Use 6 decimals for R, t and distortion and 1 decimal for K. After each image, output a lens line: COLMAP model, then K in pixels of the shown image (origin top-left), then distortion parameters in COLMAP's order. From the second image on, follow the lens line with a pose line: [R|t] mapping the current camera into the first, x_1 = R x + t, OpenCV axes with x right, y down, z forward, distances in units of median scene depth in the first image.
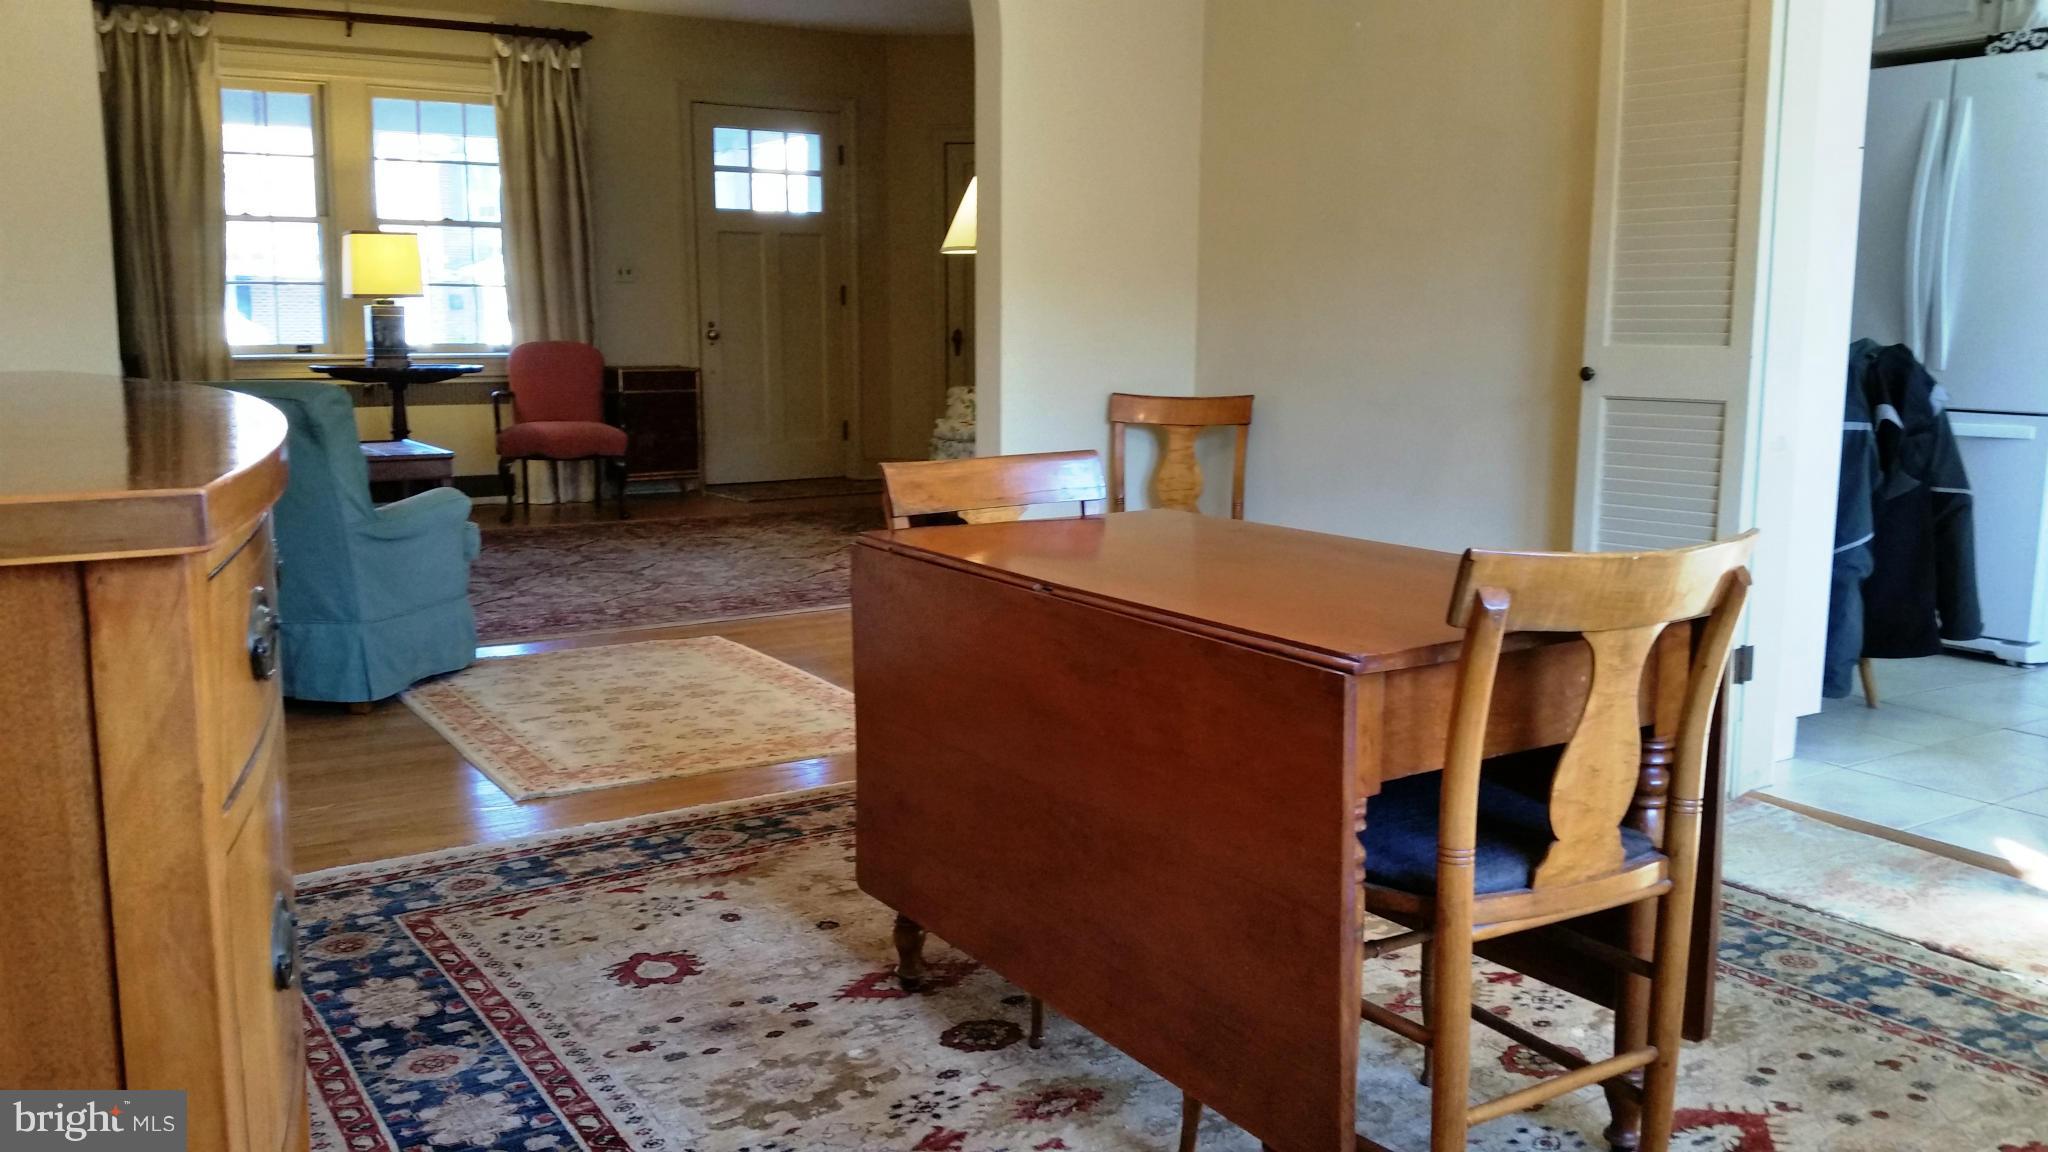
lens RADIAL K [[1629.1, 0, 1024.0], [0, 1629.1, 576.0], [0, 0, 1]] dist [0.030135, -0.008500]
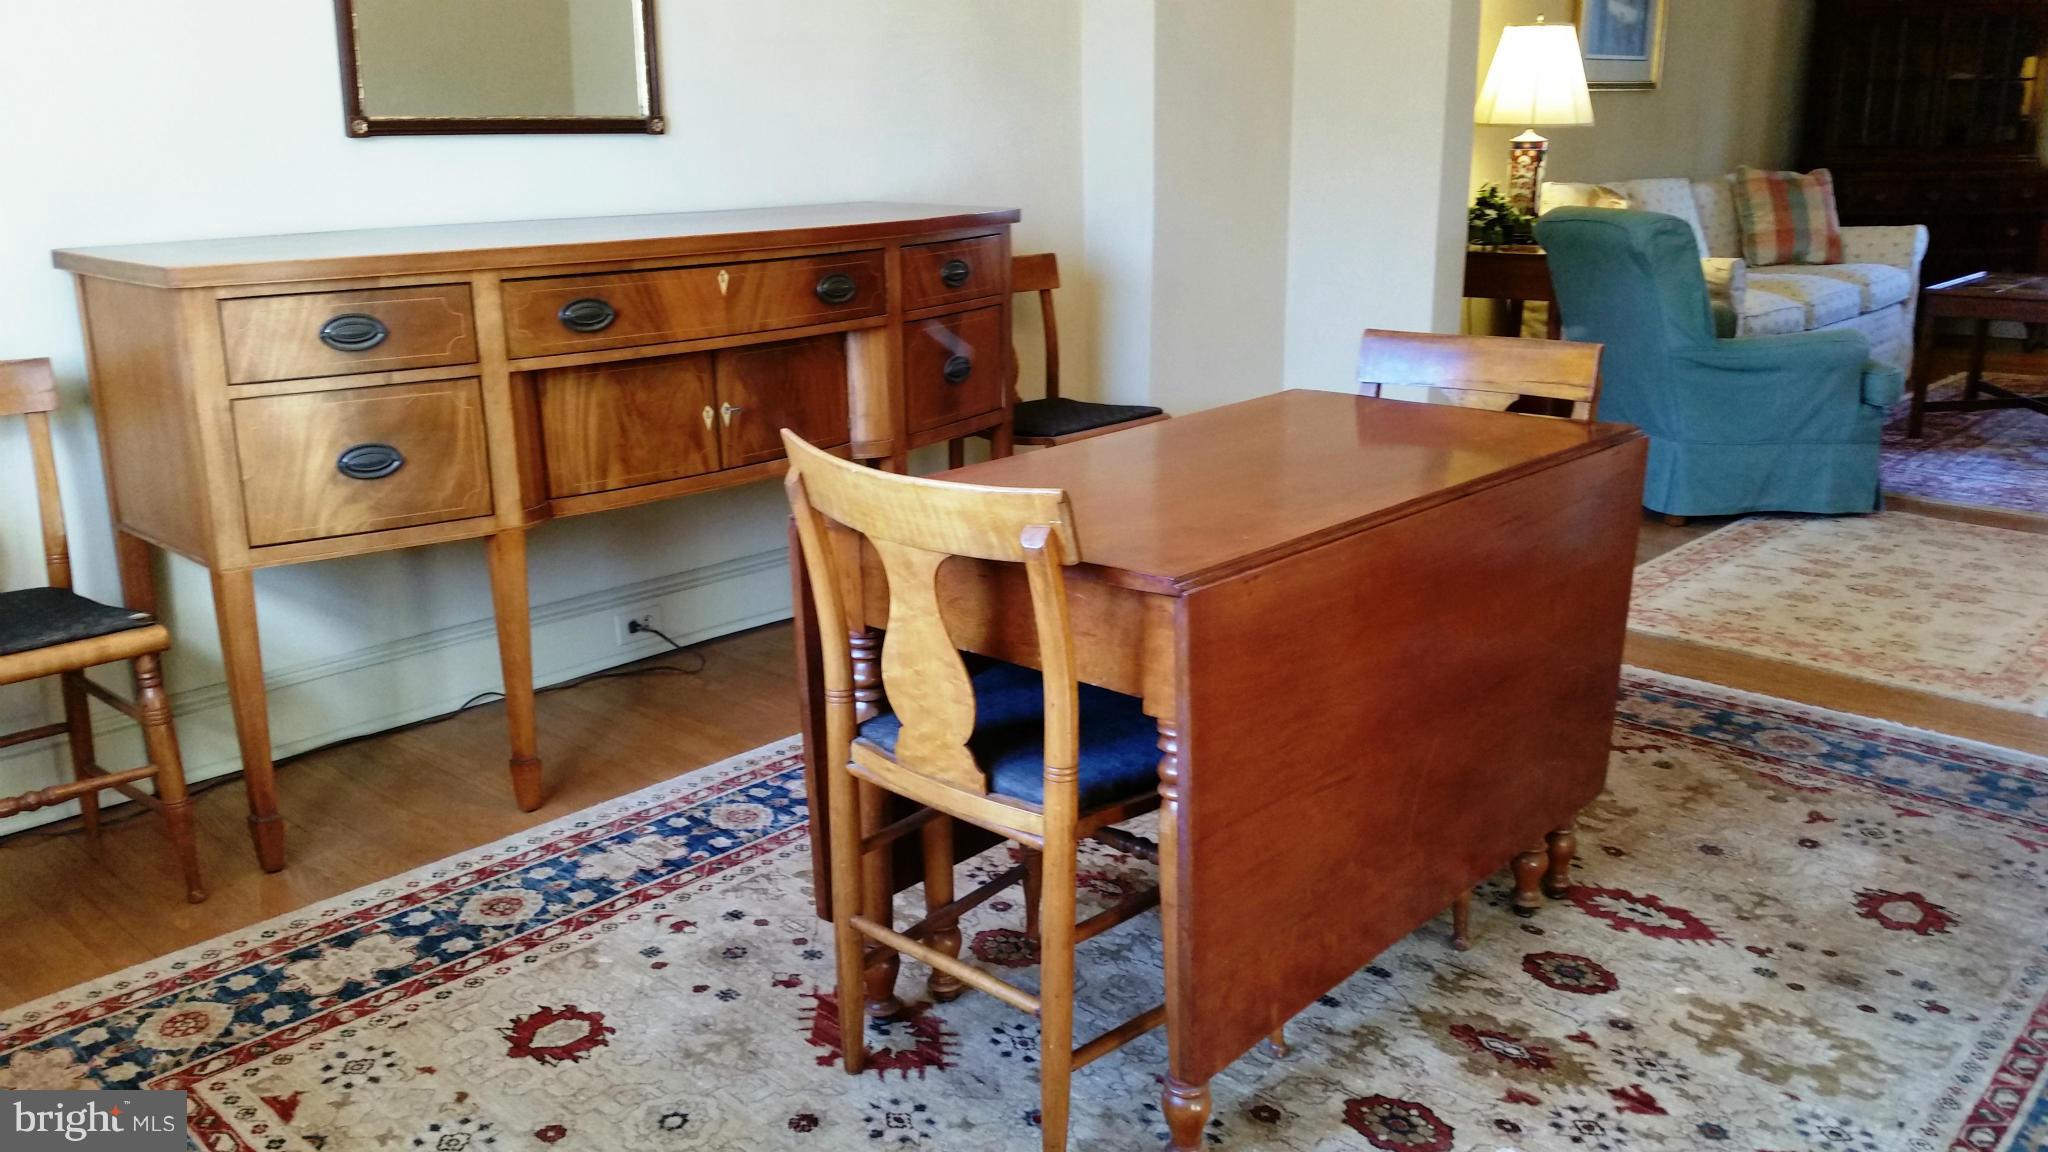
lens RADIAL K [[1682.4, 0, 1024.0], [0, 1682.4, 576.0], [0, 0, 1]] dist [0.098201, -0.008249]
pose [[0.283088, 0.256485, -0.924162, 0.227795], [-0.172514, 0.961480, 0.213998, -0.021758], [0.943451, 0.098850, 0.316431, 0.136863]]
